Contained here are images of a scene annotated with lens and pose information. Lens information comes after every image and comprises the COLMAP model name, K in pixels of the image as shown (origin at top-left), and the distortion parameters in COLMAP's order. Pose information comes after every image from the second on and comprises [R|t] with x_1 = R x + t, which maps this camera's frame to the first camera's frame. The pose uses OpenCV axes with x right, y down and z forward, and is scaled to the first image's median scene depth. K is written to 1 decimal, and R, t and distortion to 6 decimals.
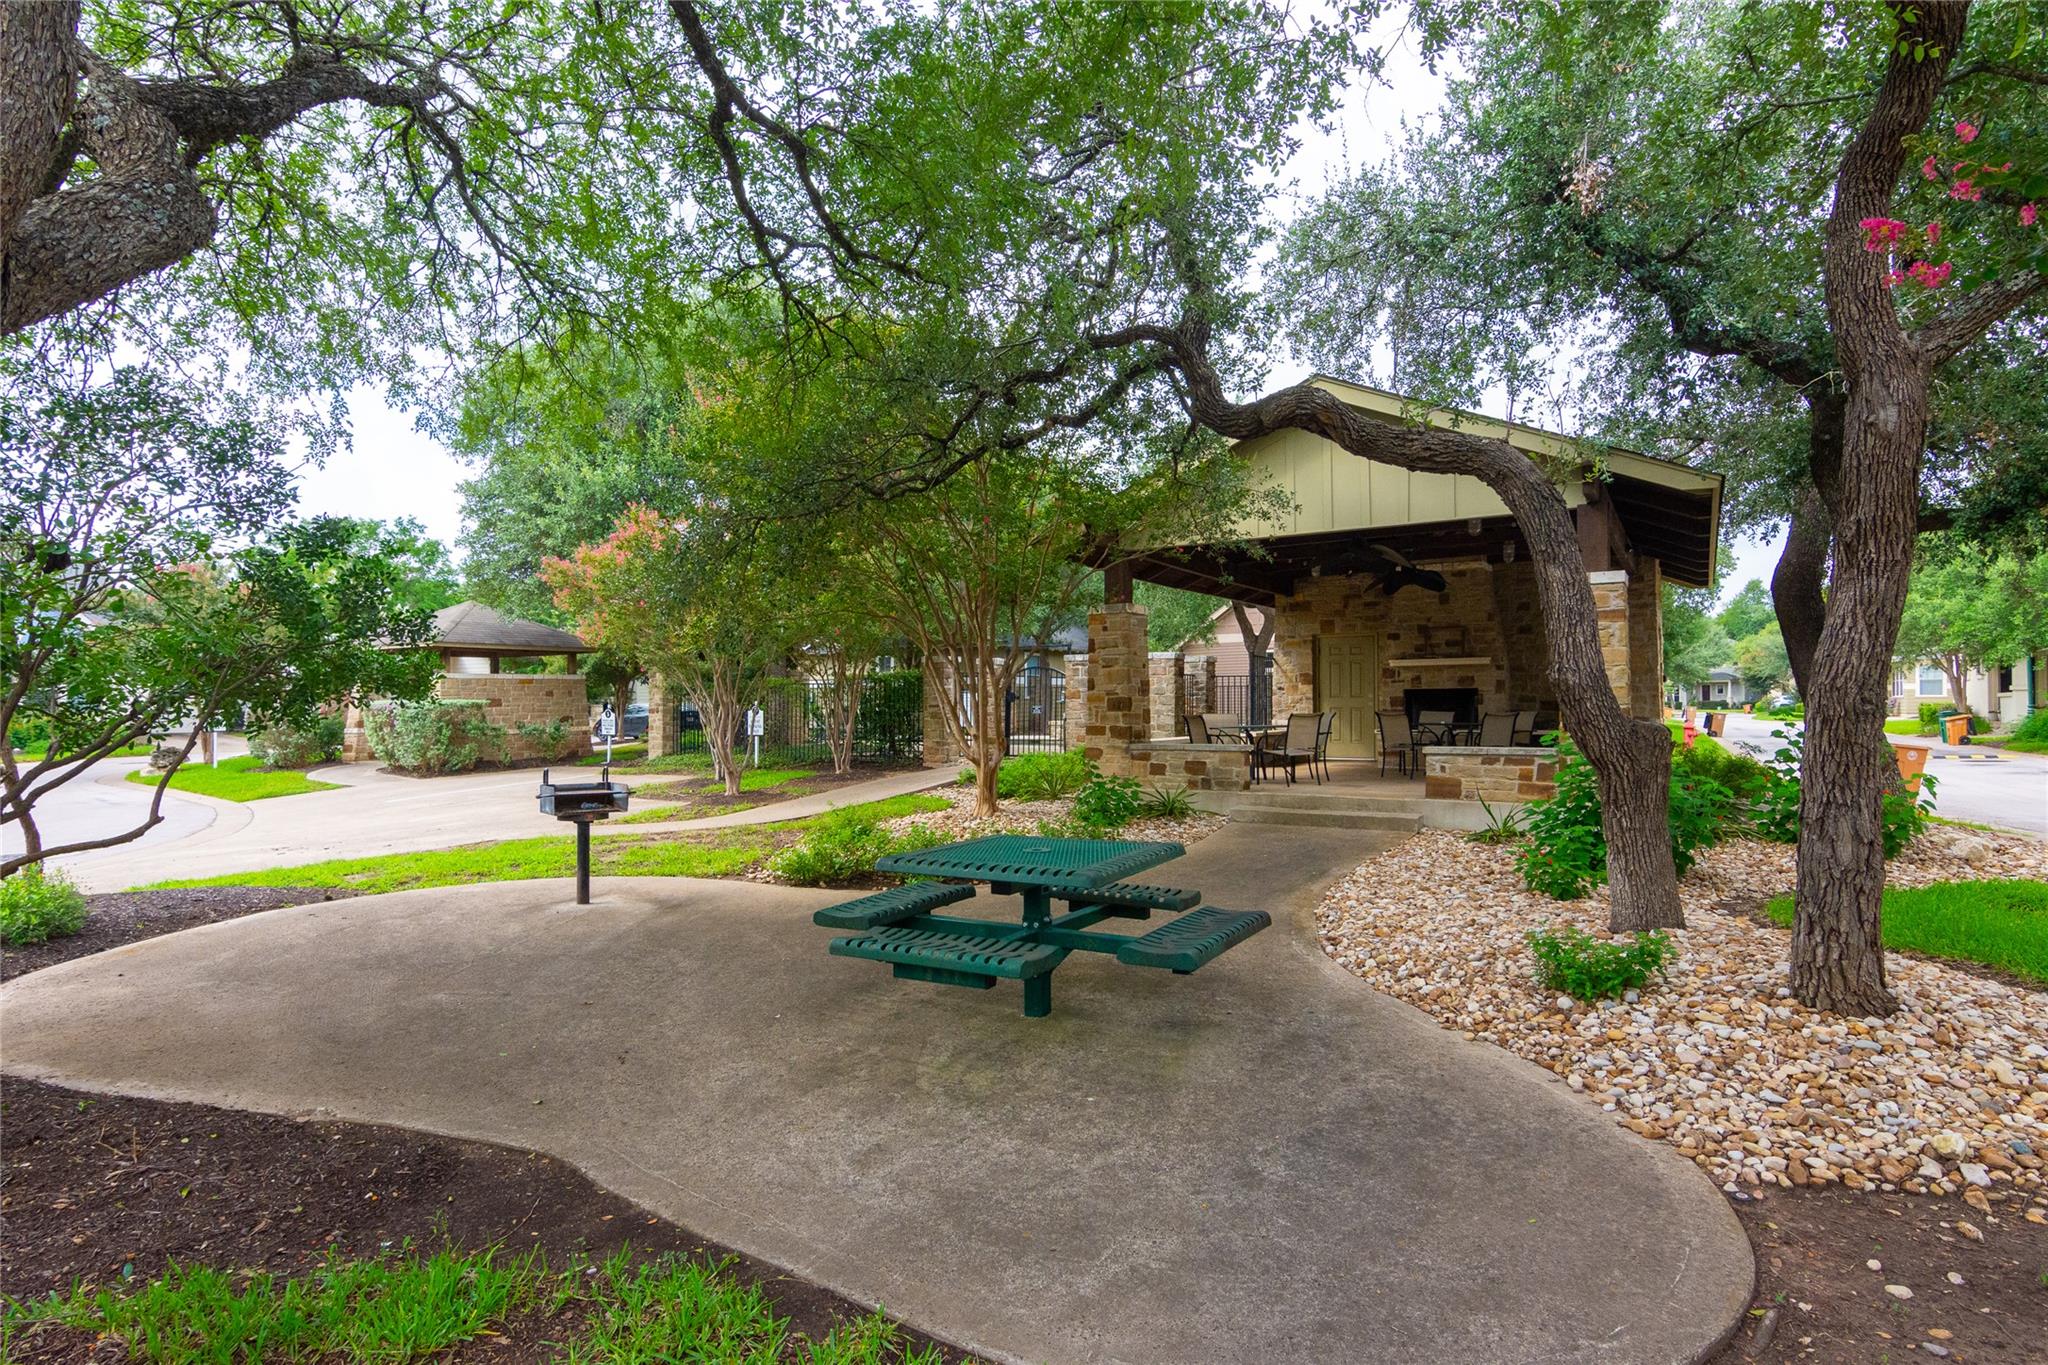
lens RADIAL K [[1034.2, 0, 1016.4], [0, 1034.2, 685.3], [0, 0, 1]] dist [0.000310, -0.000470]
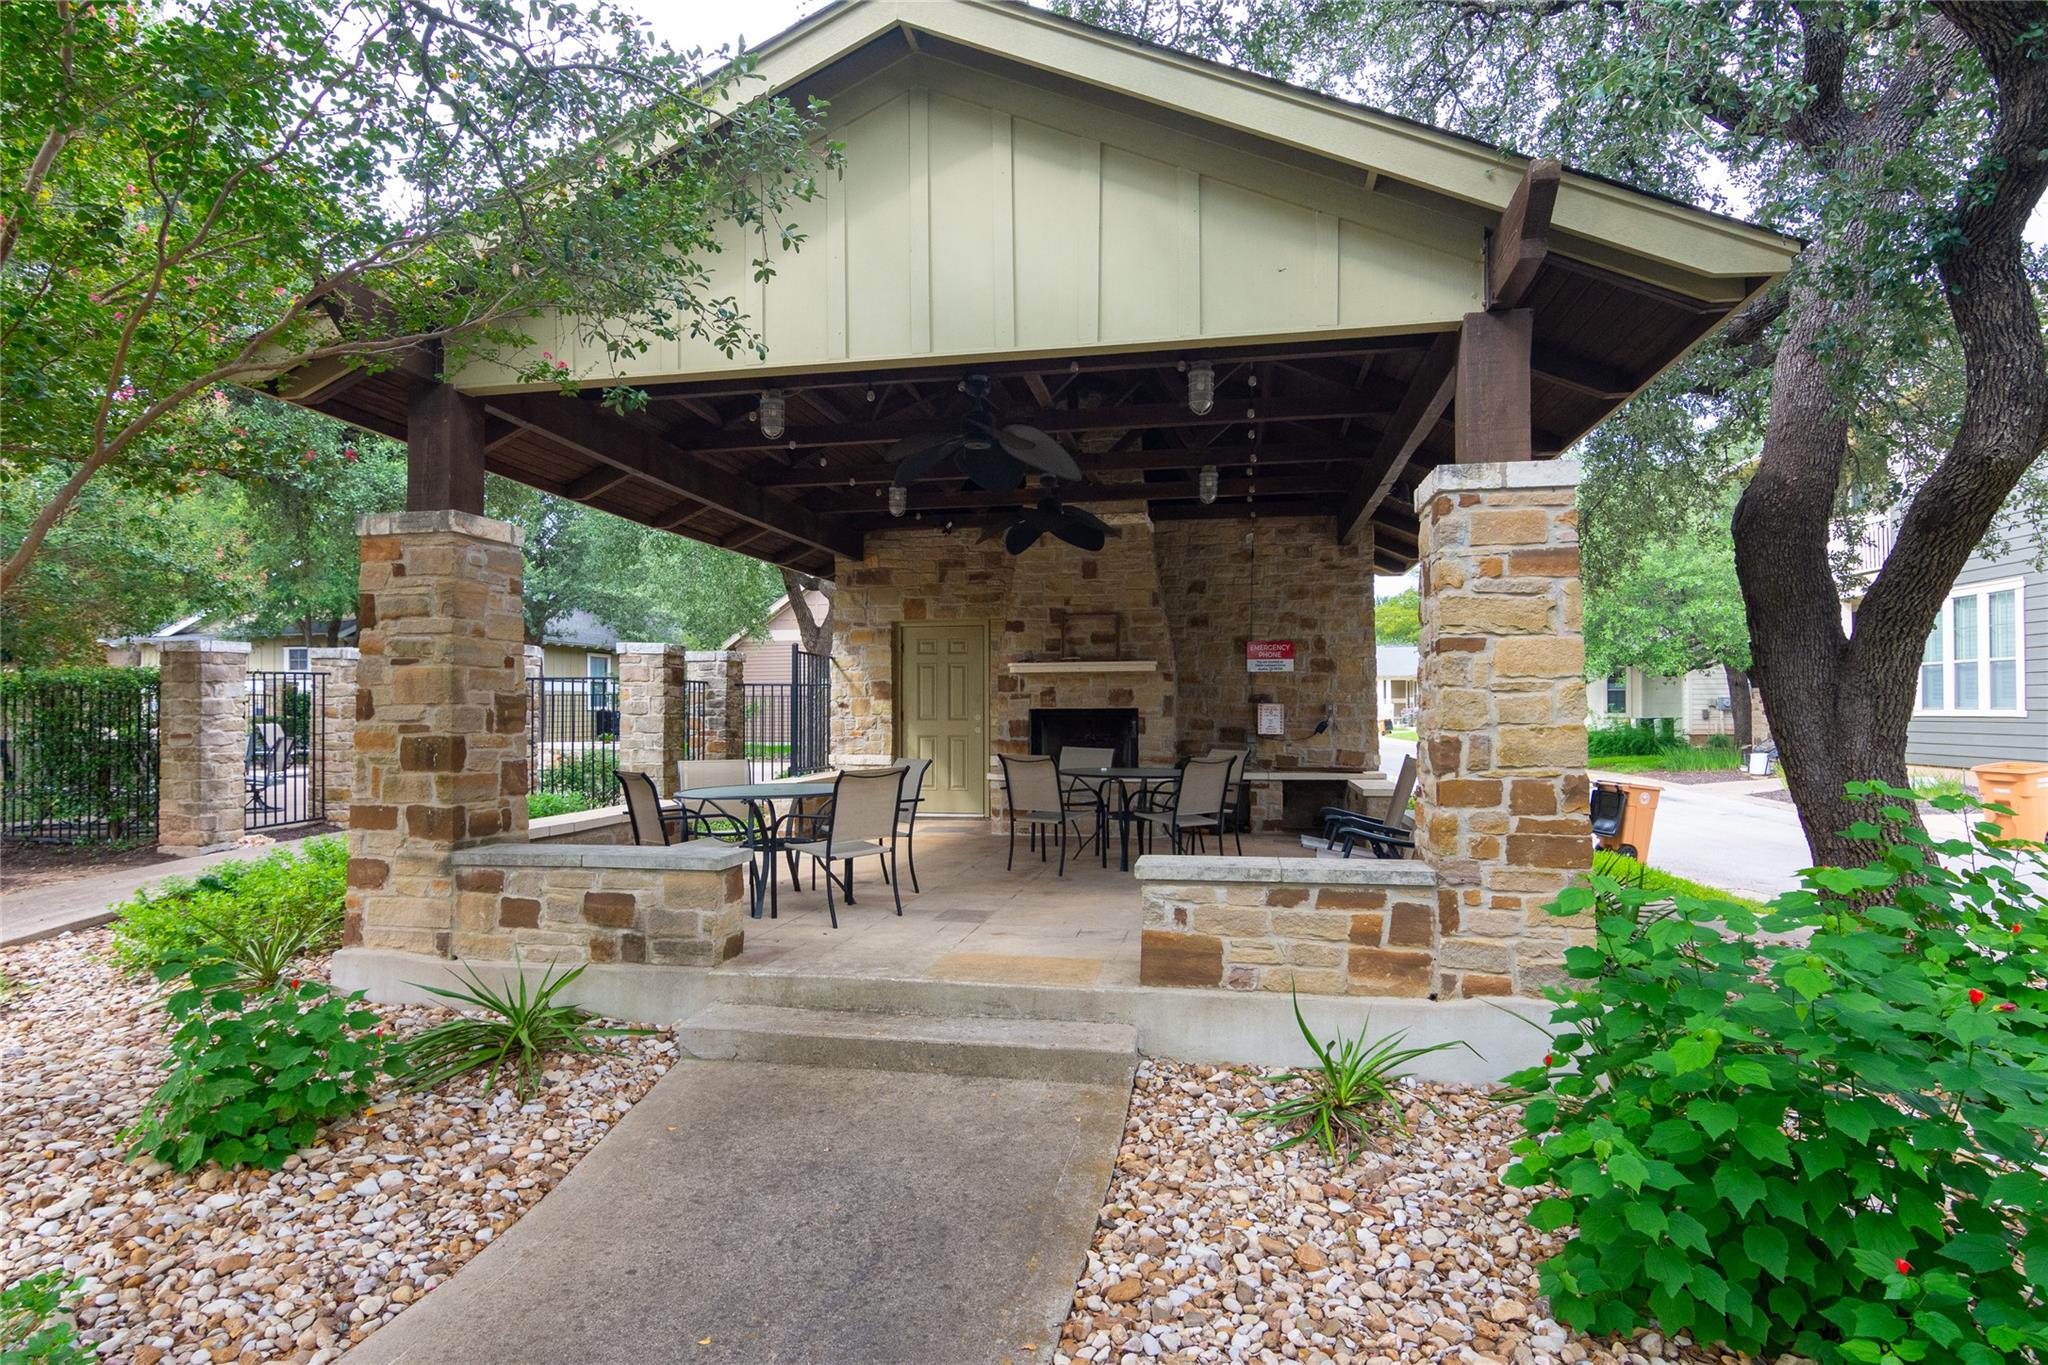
lens RADIAL K [[1117.8, 0, 1030.3], [0, 1117.8, 694.4], [0, 0, 1]] dist [0.020418, 0.000070]
pose [[0.921466, 0.007075, 0.388394, 0.129951], [-0.007930, 0.999968, 0.000598, -0.006944], [-0.388377, -0.003630, 0.921493, 0.441180]]
